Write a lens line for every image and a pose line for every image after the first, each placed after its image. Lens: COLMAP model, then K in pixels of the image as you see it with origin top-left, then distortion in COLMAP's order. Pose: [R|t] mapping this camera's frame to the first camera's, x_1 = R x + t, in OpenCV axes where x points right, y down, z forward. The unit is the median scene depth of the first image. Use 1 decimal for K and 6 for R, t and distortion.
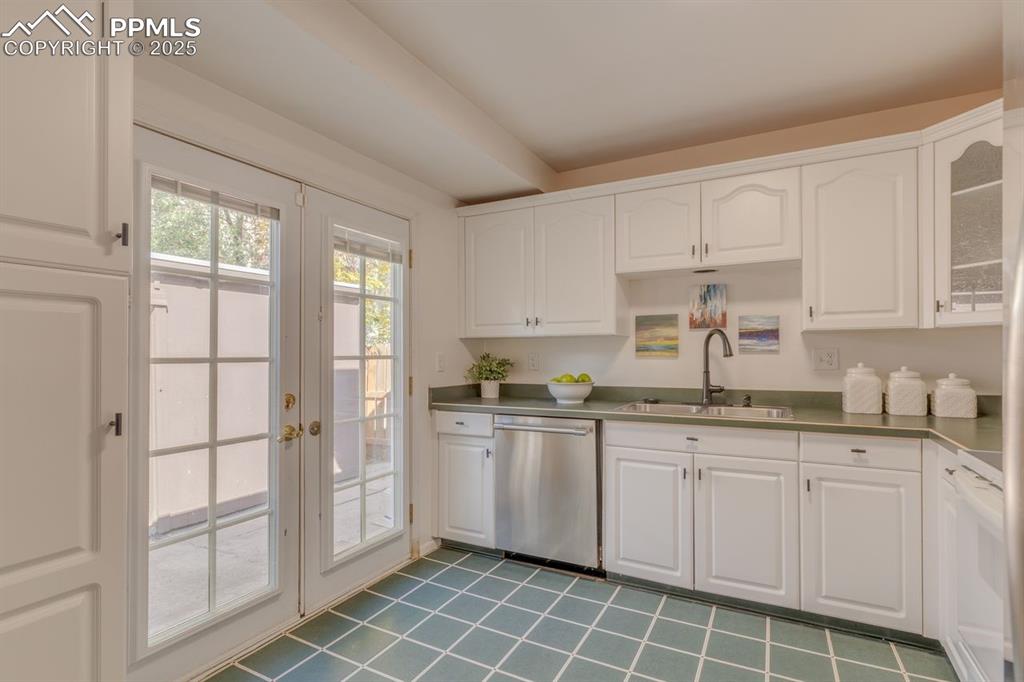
lens RADIAL K [[500.1, 0, 510.3], [0, 500.1, 350.6], [0, 0, 1]] dist [0.000876, -0.000057]
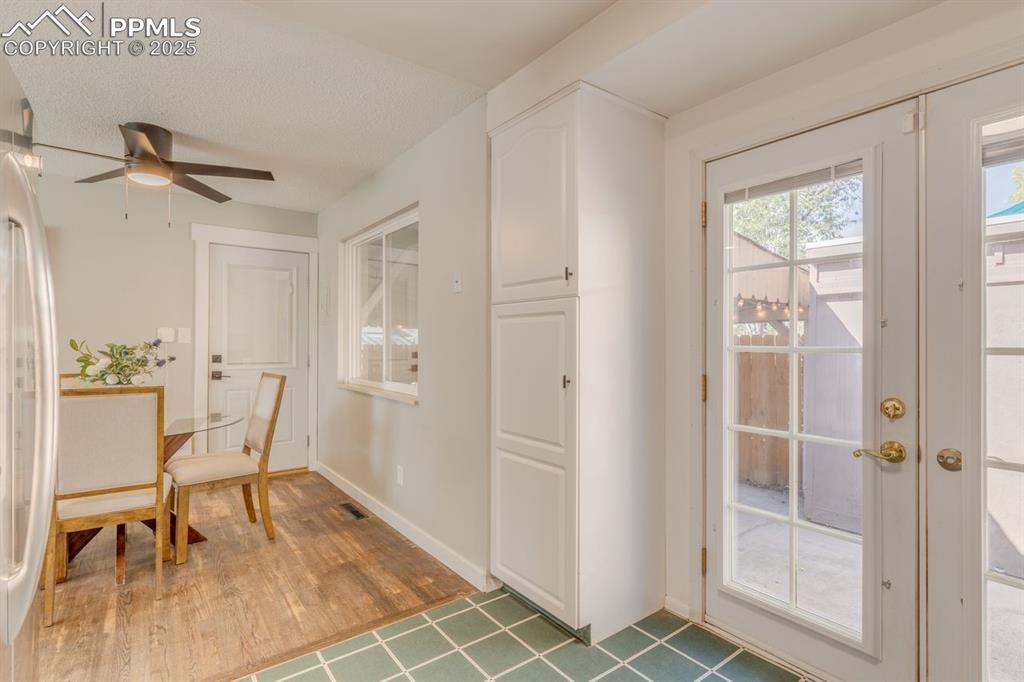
lens RADIAL K [[496.7, 0, 517.0], [0, 496.7, 341.4], [0, 0, 1]] dist [0.000385, 0.000396]
pose [[-0.419436, 0.001168, -0.907784, 0.338615], [0.002908, 0.999996, -0.000057, 0.001283], [0.907780, -0.002664, -0.419438, 0.612026]]
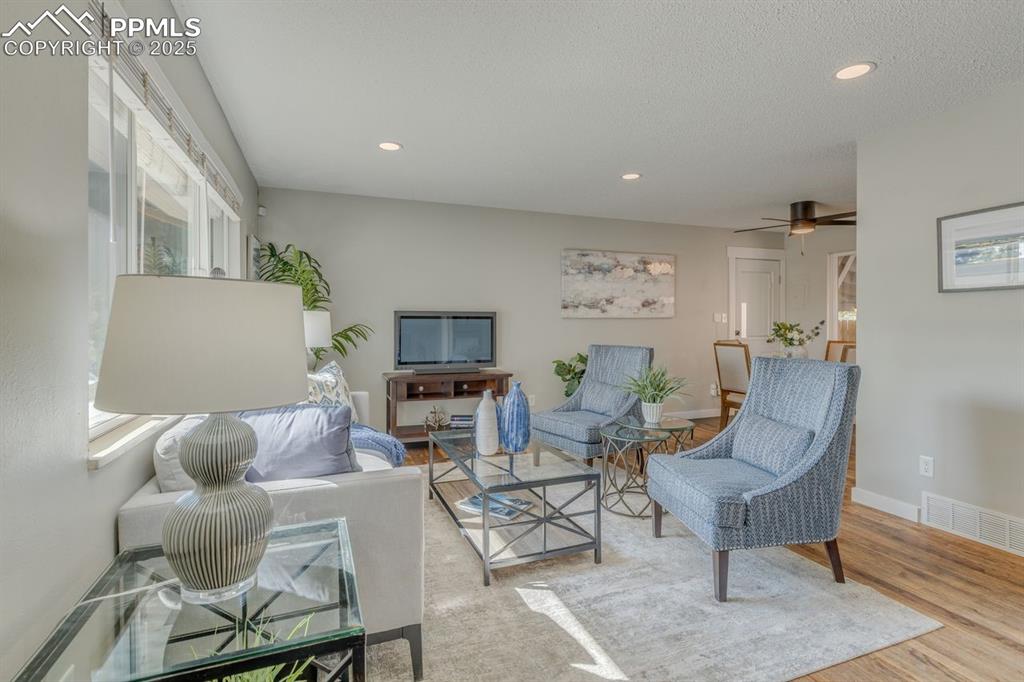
lens RADIAL K [[498.8, 0, 511.6], [0, 498.8, 322.8], [0, 0, 1]] dist [-0.001037, -0.000283]
pose [[-0.654758, 0.008207, -0.755794, 1.801548], [0.007358, 0.999963, 0.004483, -0.012790], [0.755803, -0.002626, -0.654794, -0.110239]]
